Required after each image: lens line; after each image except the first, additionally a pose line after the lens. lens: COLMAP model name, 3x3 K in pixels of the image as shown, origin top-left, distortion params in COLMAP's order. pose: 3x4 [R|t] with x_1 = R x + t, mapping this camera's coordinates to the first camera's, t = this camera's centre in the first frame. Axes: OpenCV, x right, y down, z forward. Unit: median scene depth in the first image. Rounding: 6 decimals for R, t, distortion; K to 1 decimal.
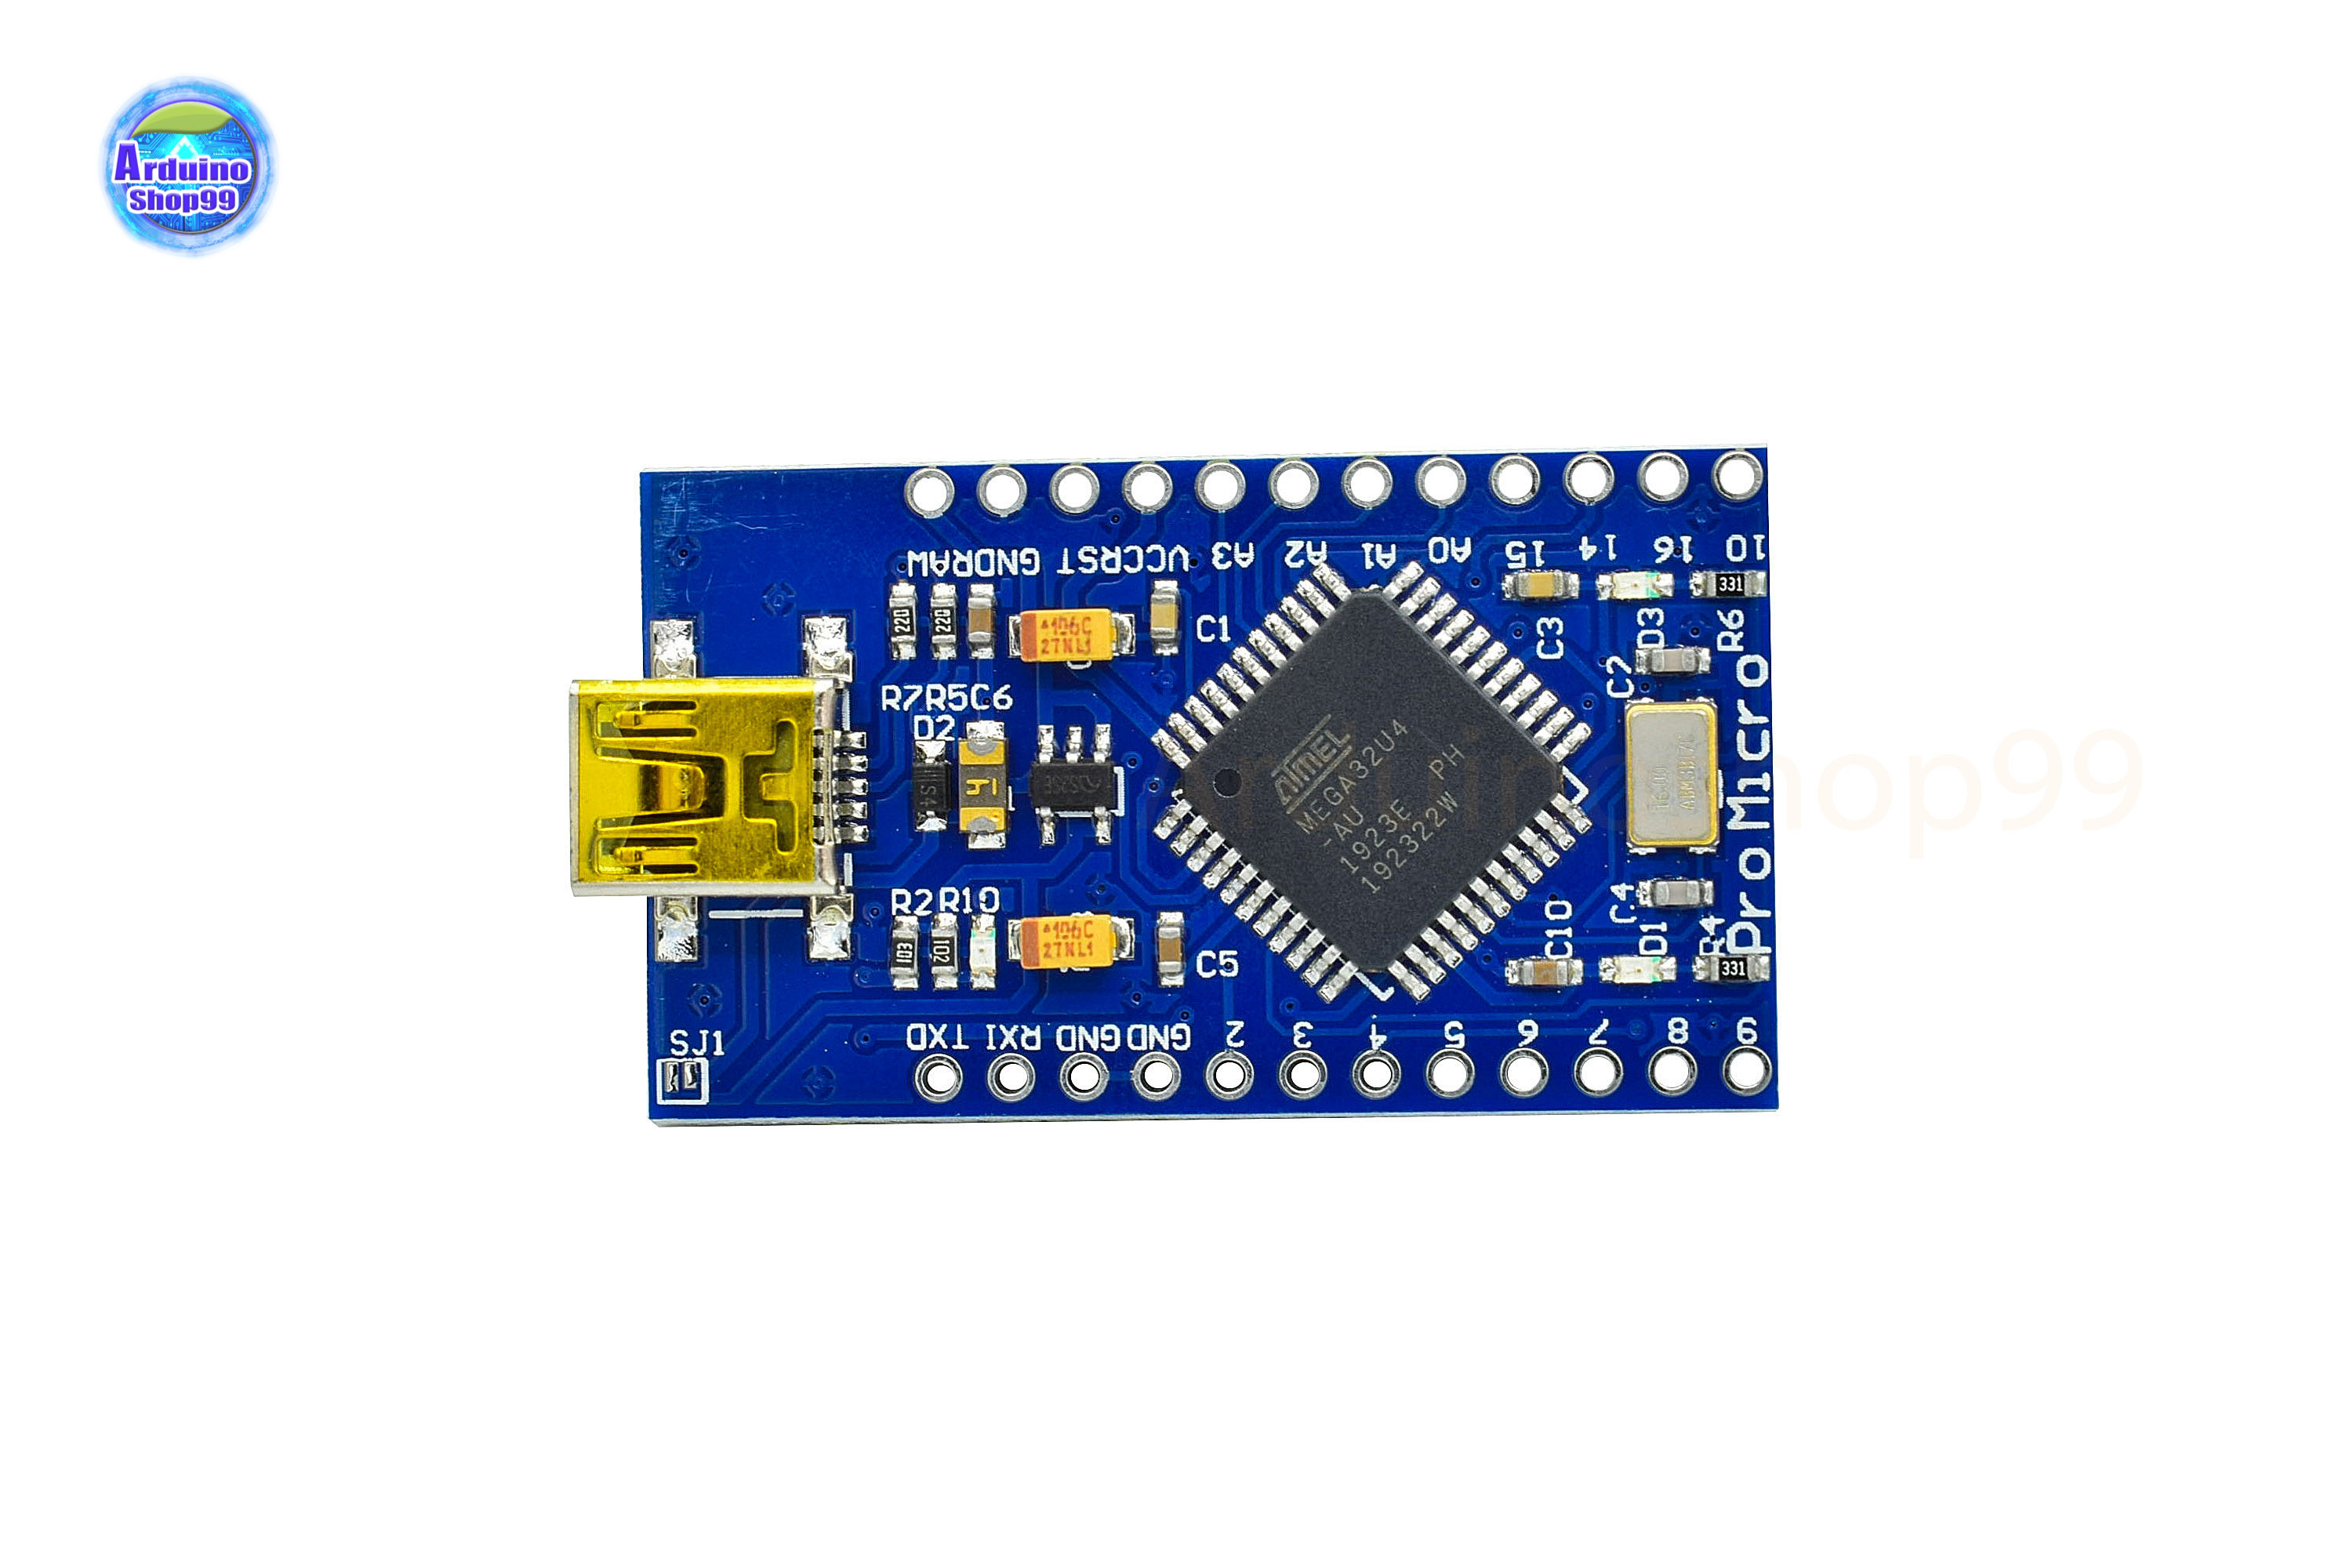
lens RADIAL K [[4512.3, 0, 1195.9], [0, 4512.3, 784.7], [0, 0, 1]] dist [0.029856, 0.000000]
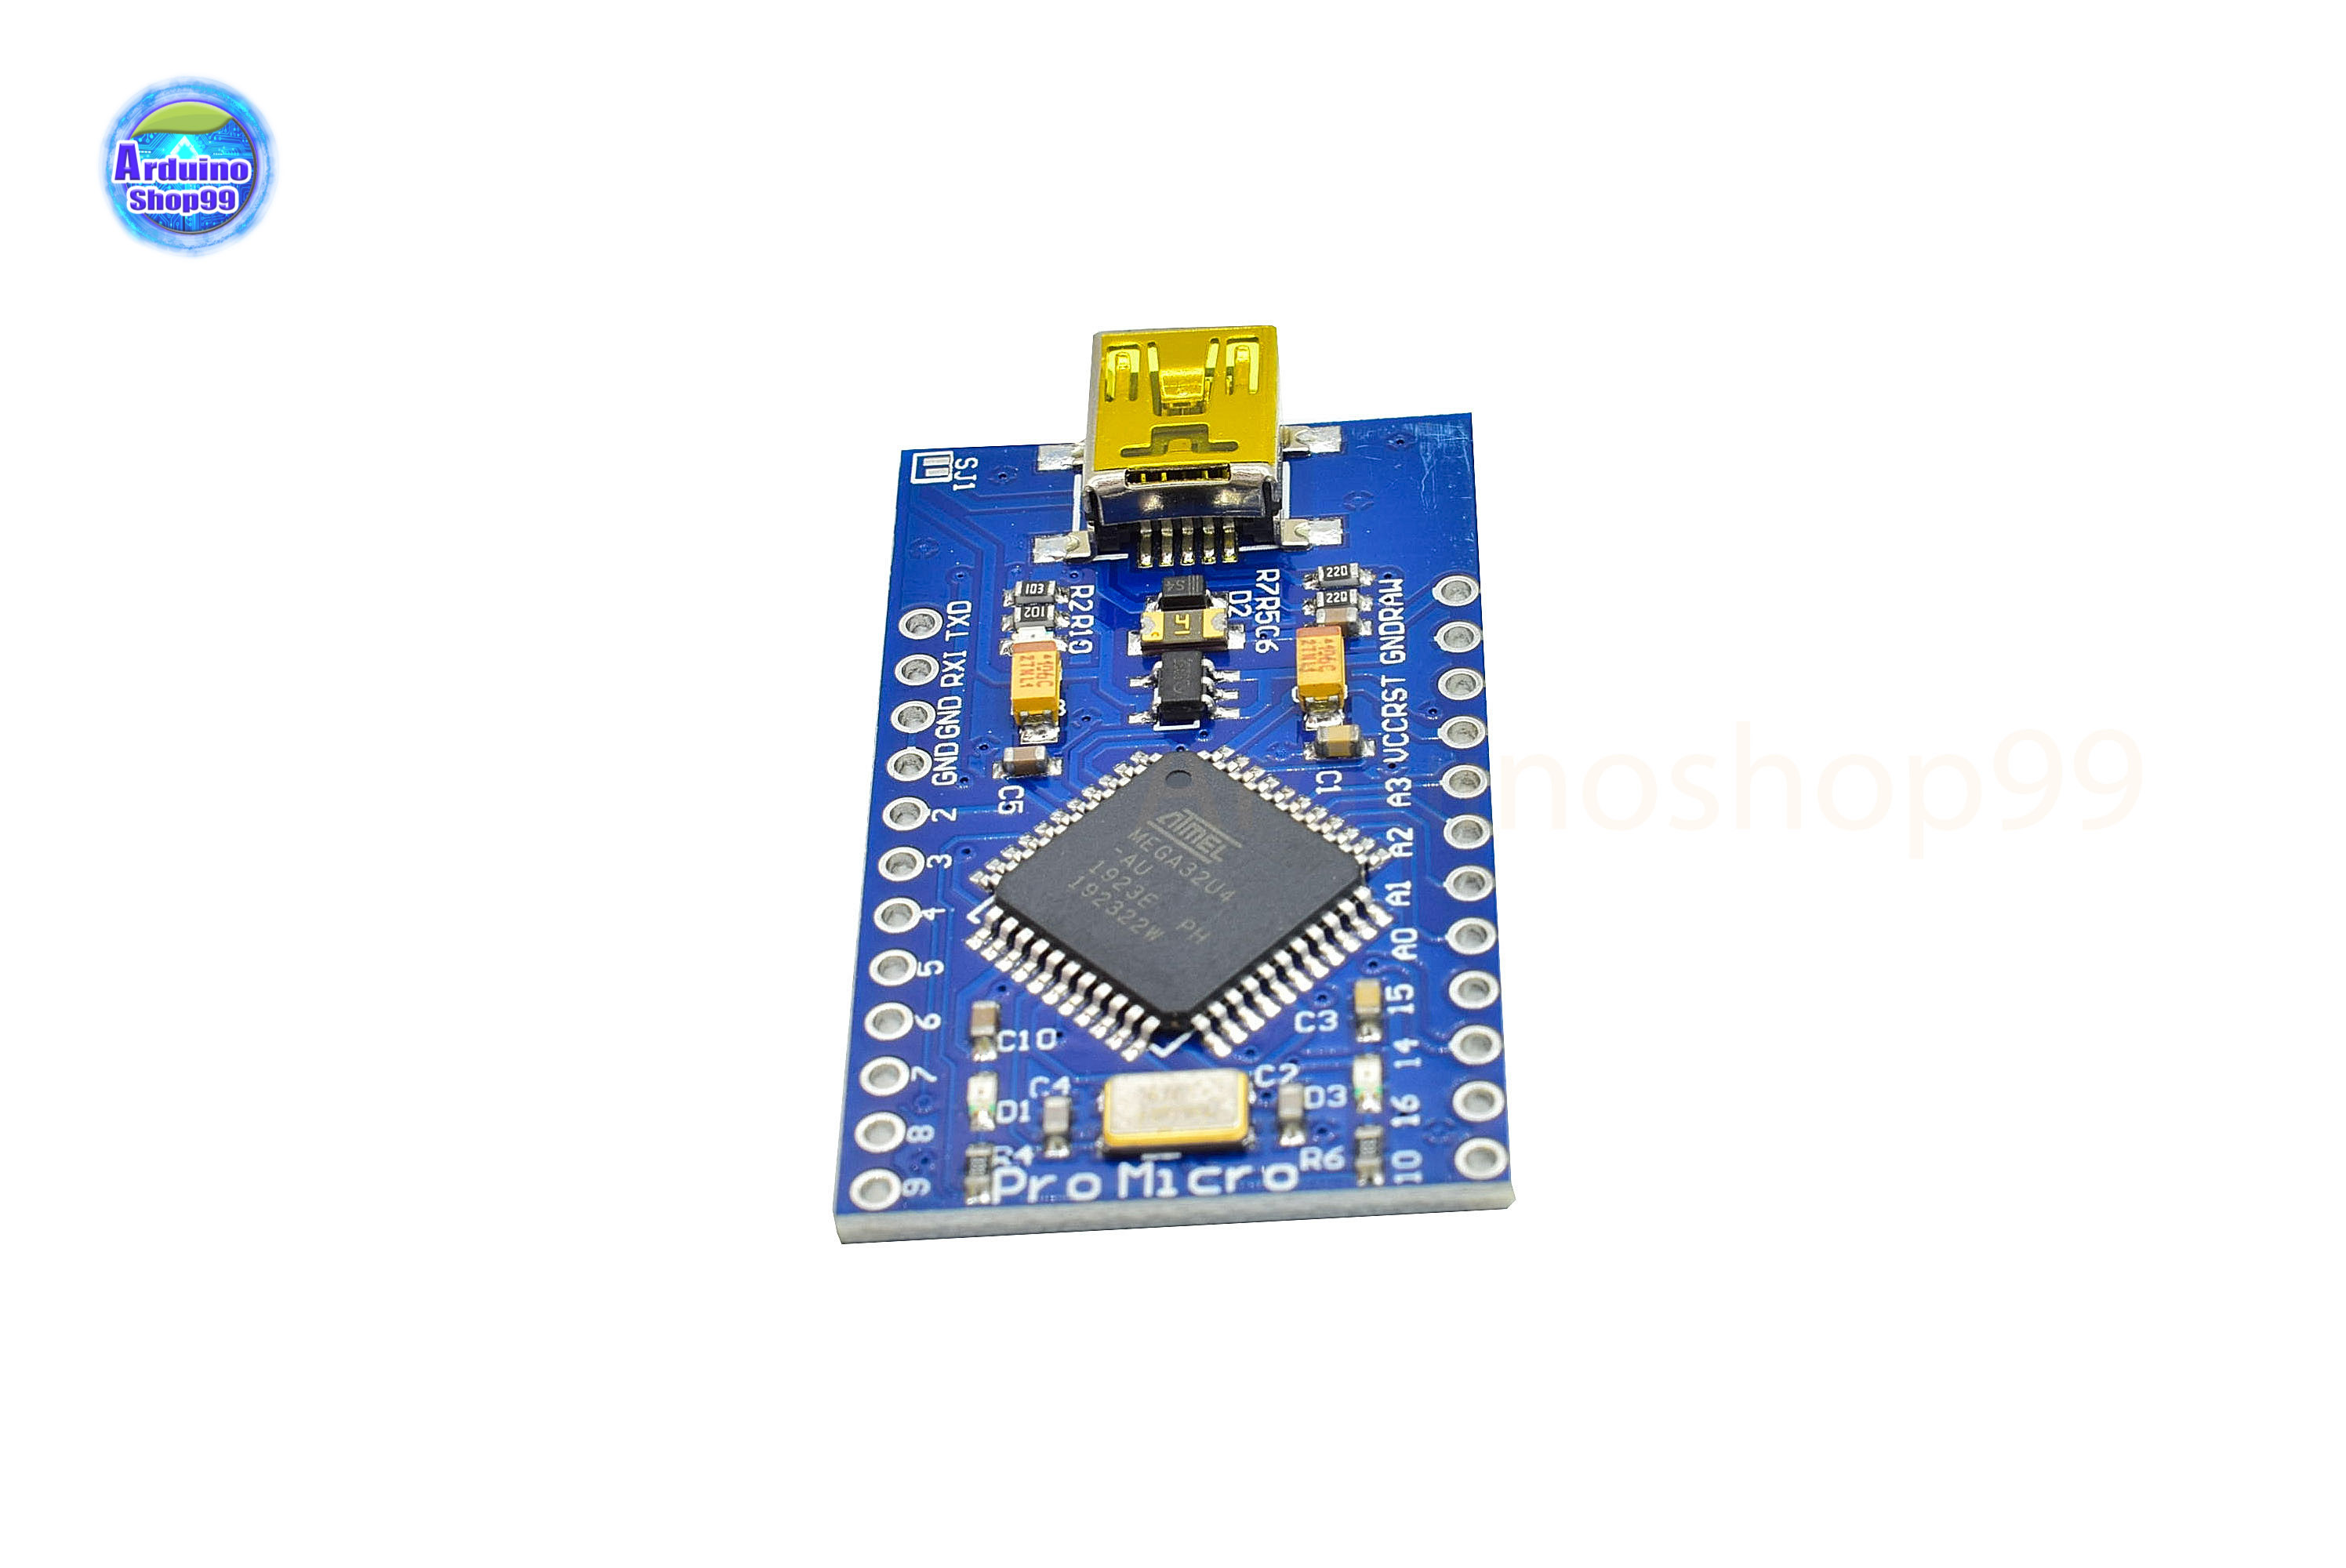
lens RADIAL K [[4512.3, 0, 1174.5], [0, 4512.3, 778.4], [0, 0, 1]] dist [0.029856, 0.000000]
pose [[-0.020062, 0.769344, -0.638520, 0.674274], [-0.994517, 0.050203, 0.091736, -0.095393], [0.102632, 0.636859, 0.764118, 0.196236]]
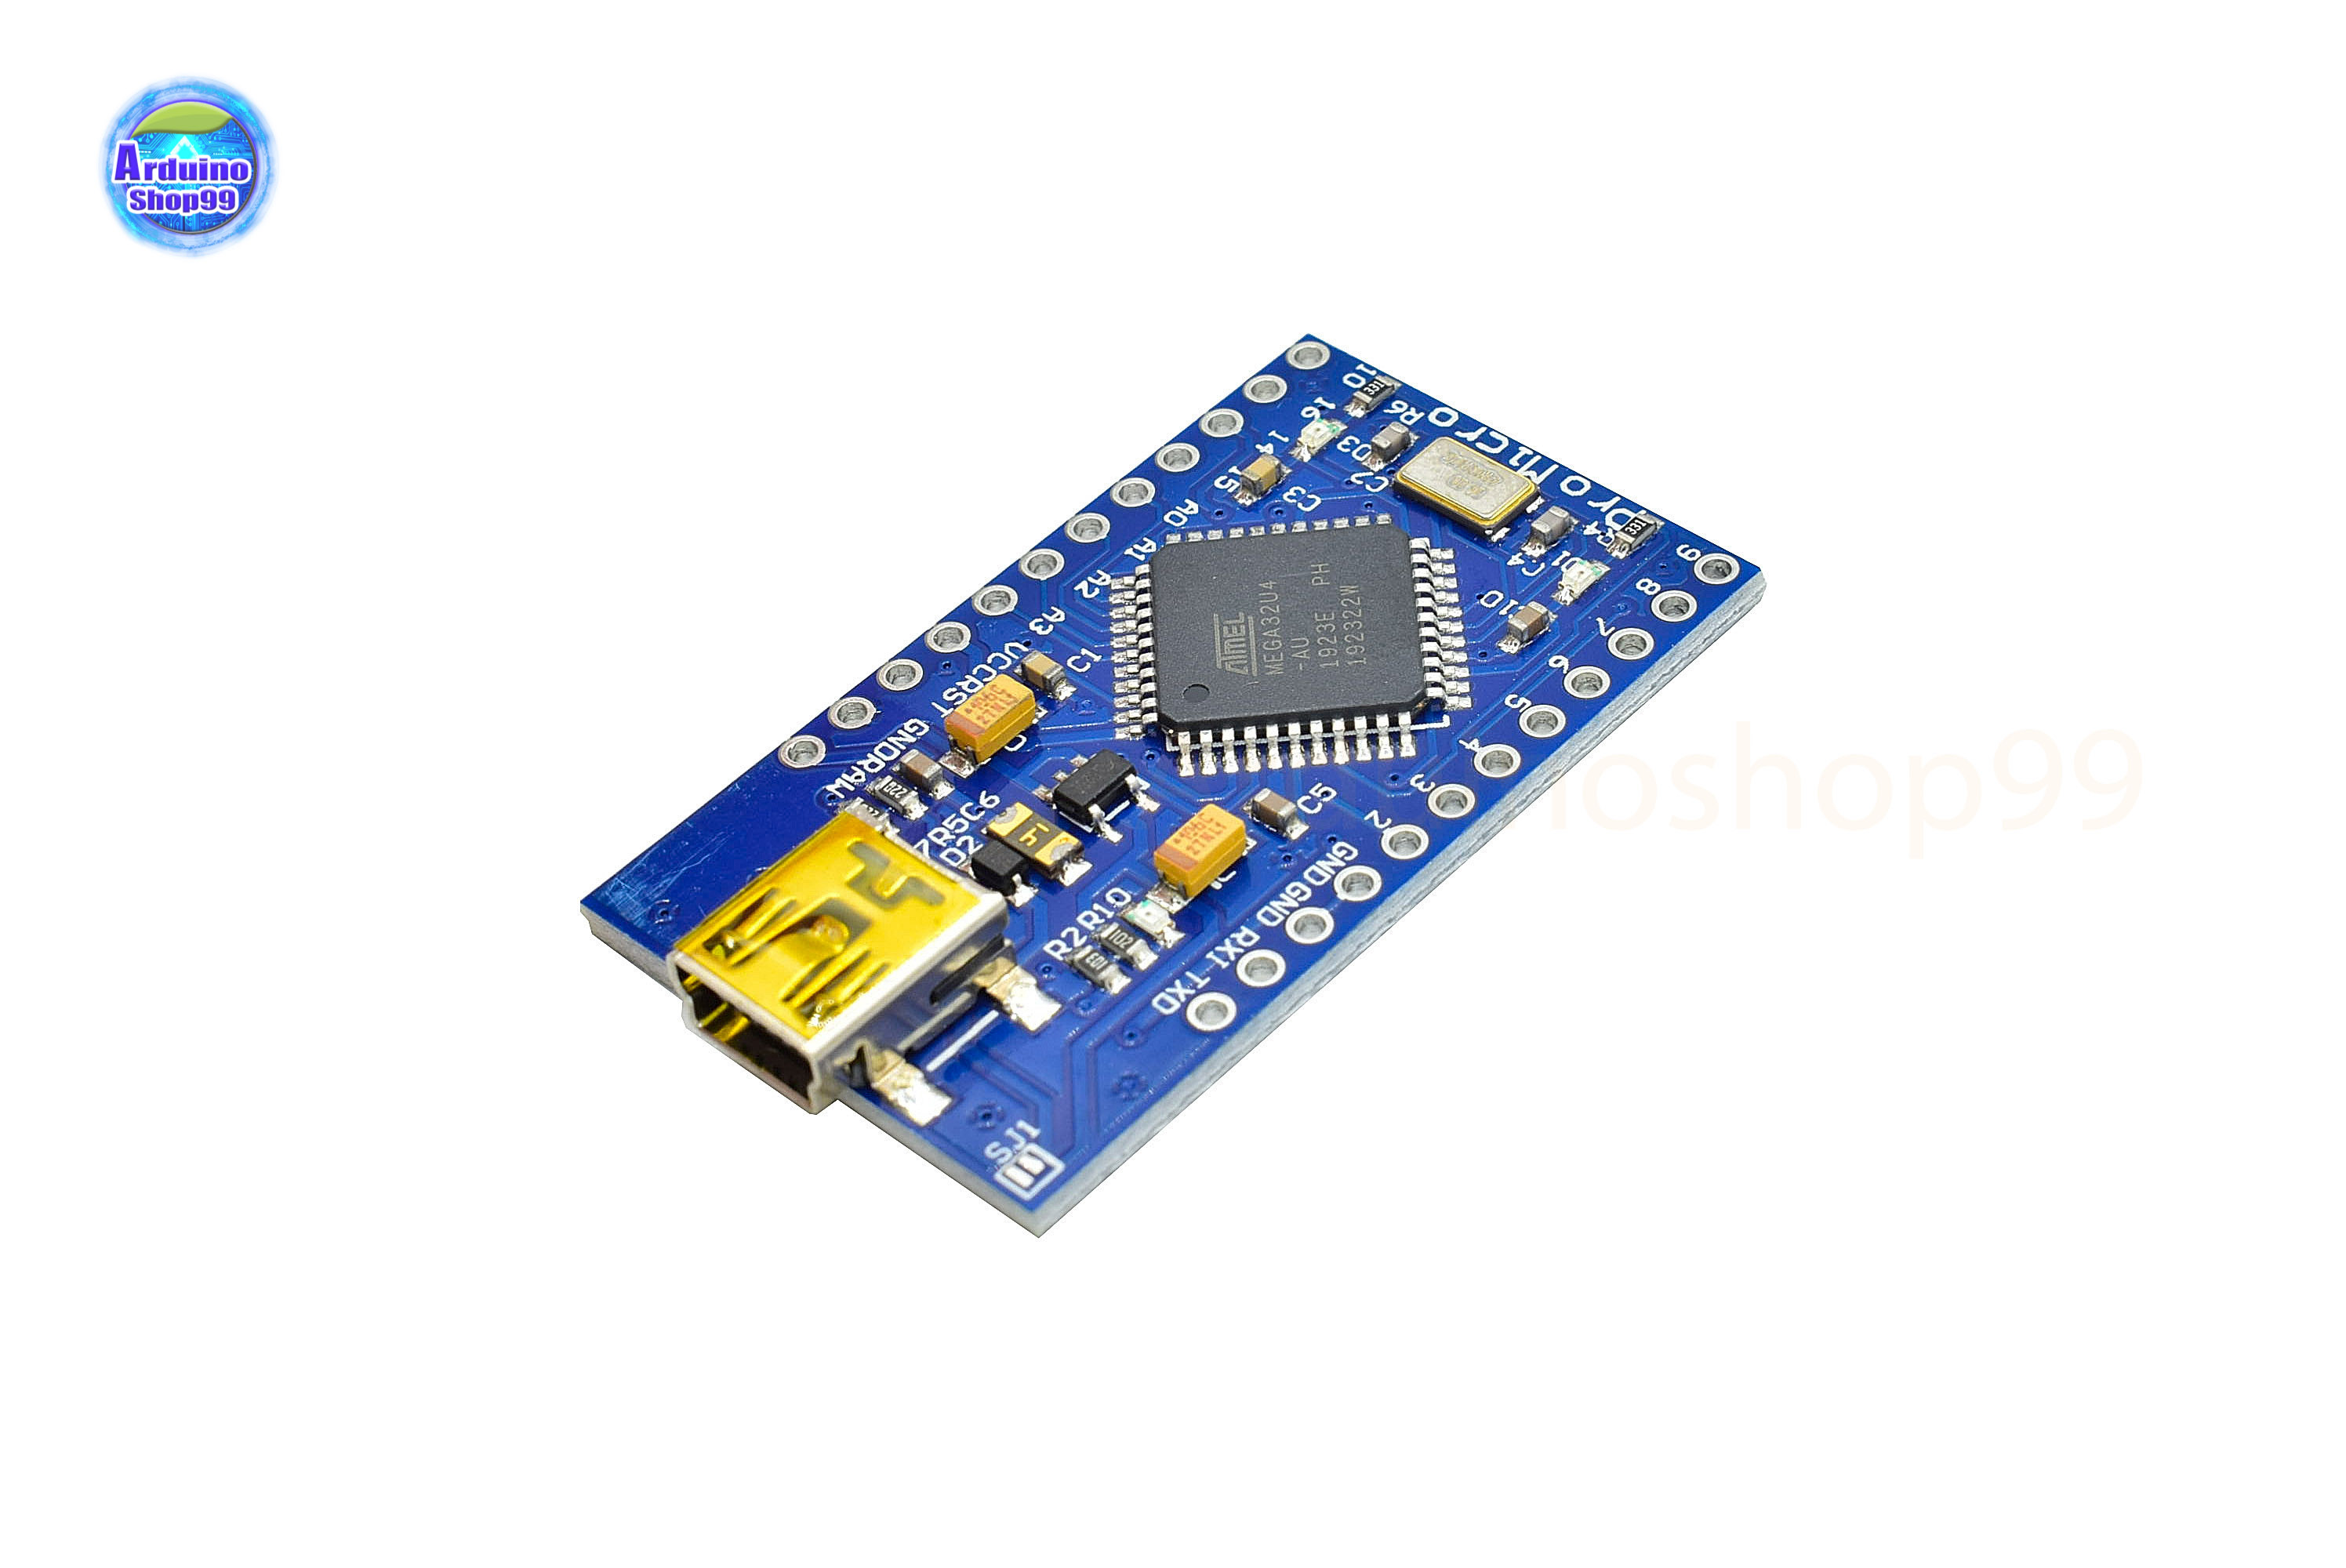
lens RADIAL K [[4512.3, 0, 1173.6], [0, 4512.3, 784.6], [0, 0, 1]] dist [0.029856, 0.000000]
pose [[0.693199, -0.492289, 0.526428, -0.562102], [0.720442, 0.452058, -0.525934, 0.559907], [0.020936, 0.743838, 0.668032, 0.306598]]
